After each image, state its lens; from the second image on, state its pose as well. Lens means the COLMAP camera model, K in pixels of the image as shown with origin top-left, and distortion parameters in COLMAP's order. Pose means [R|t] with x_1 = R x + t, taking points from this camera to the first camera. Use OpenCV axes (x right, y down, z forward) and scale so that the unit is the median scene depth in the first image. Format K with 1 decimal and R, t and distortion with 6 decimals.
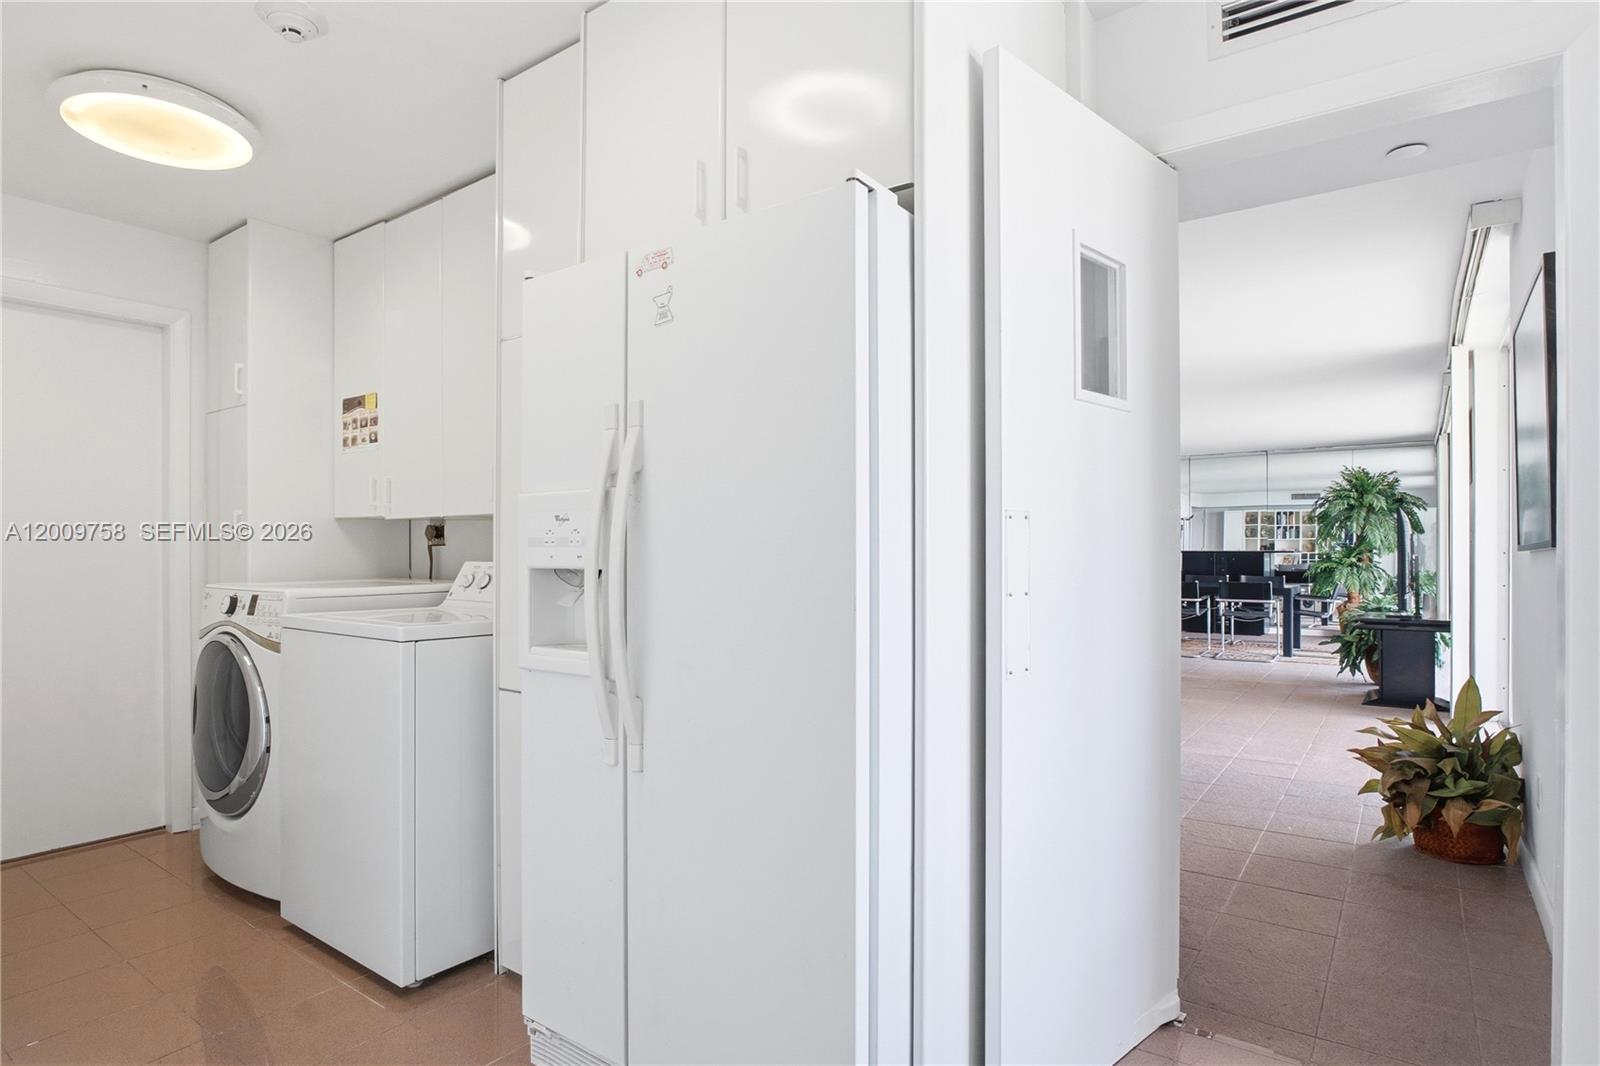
lens RADIAL K [[829.9, 0, 780.7], [0, 829.9, 554.8], [0, 0, 1]] dist [-0.022100, 0.004873]
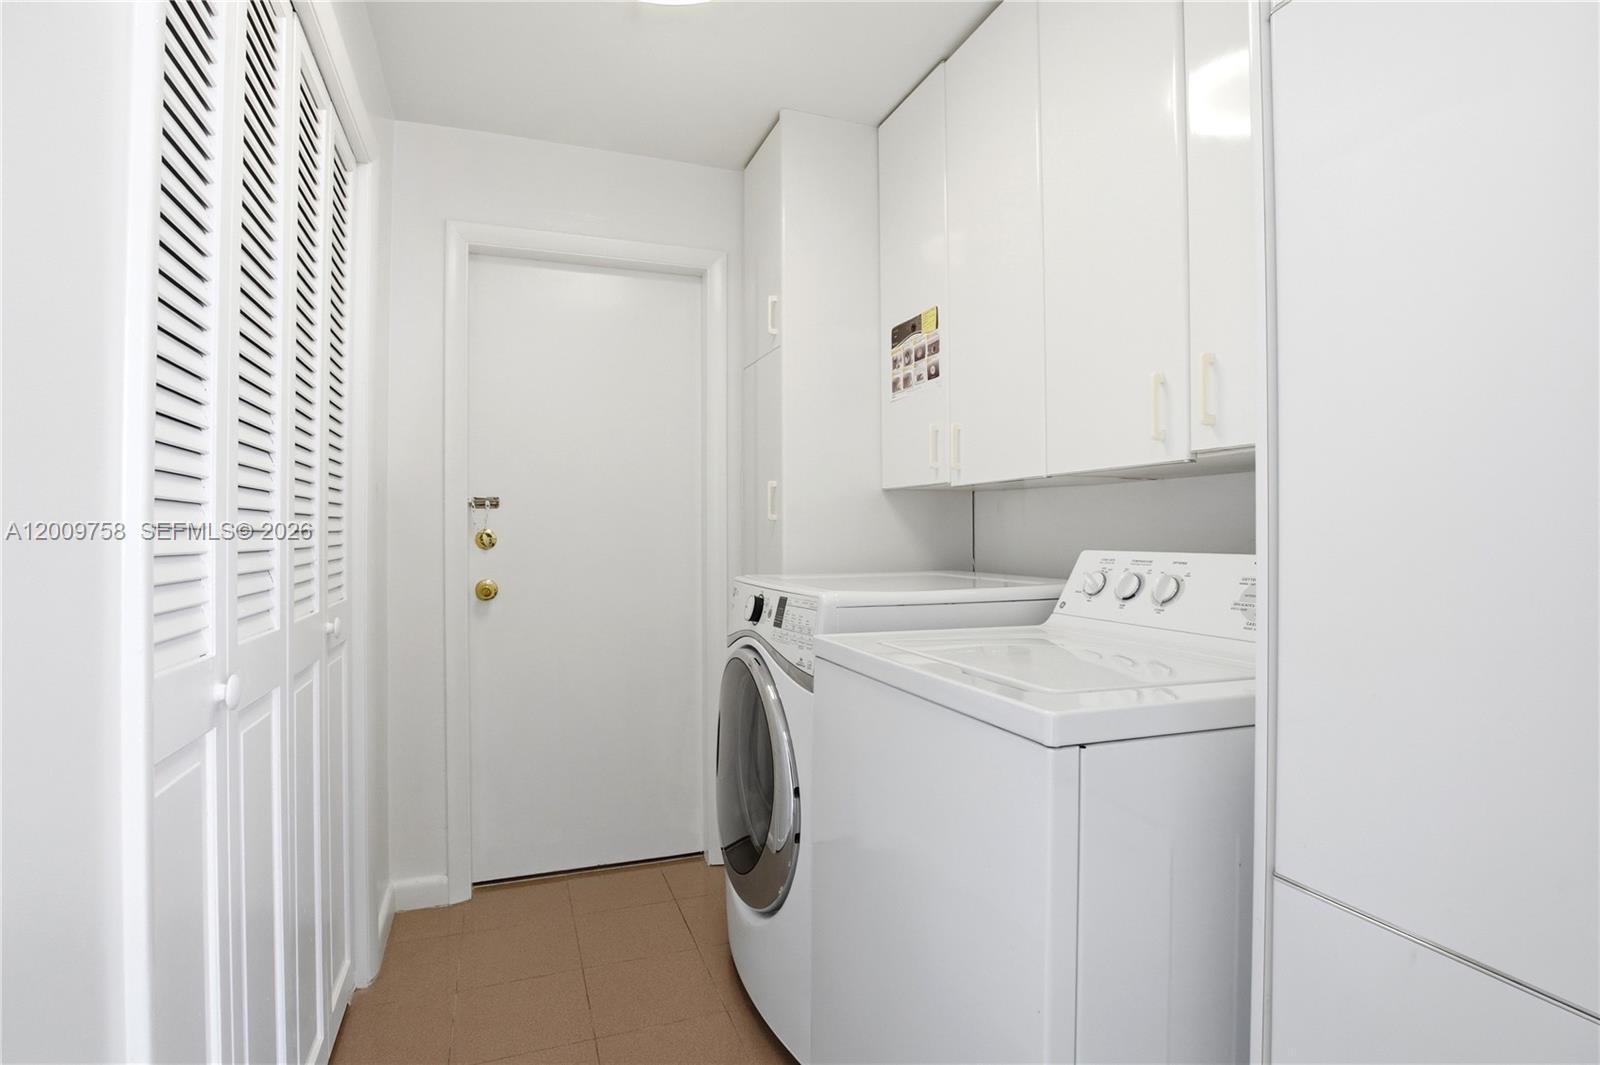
lens RADIAL K [[829.9, 0, 795.5], [0, 829.9, 535.9], [0, 0, 1]] dist [-0.022100, 0.004873]
pose [[0.835767, -0.000386, -0.549085, -0.226875], [-0.002932, 0.999982, -0.005166, 0.001568], [0.549077, 0.005928, 0.835751, 0.386469]]
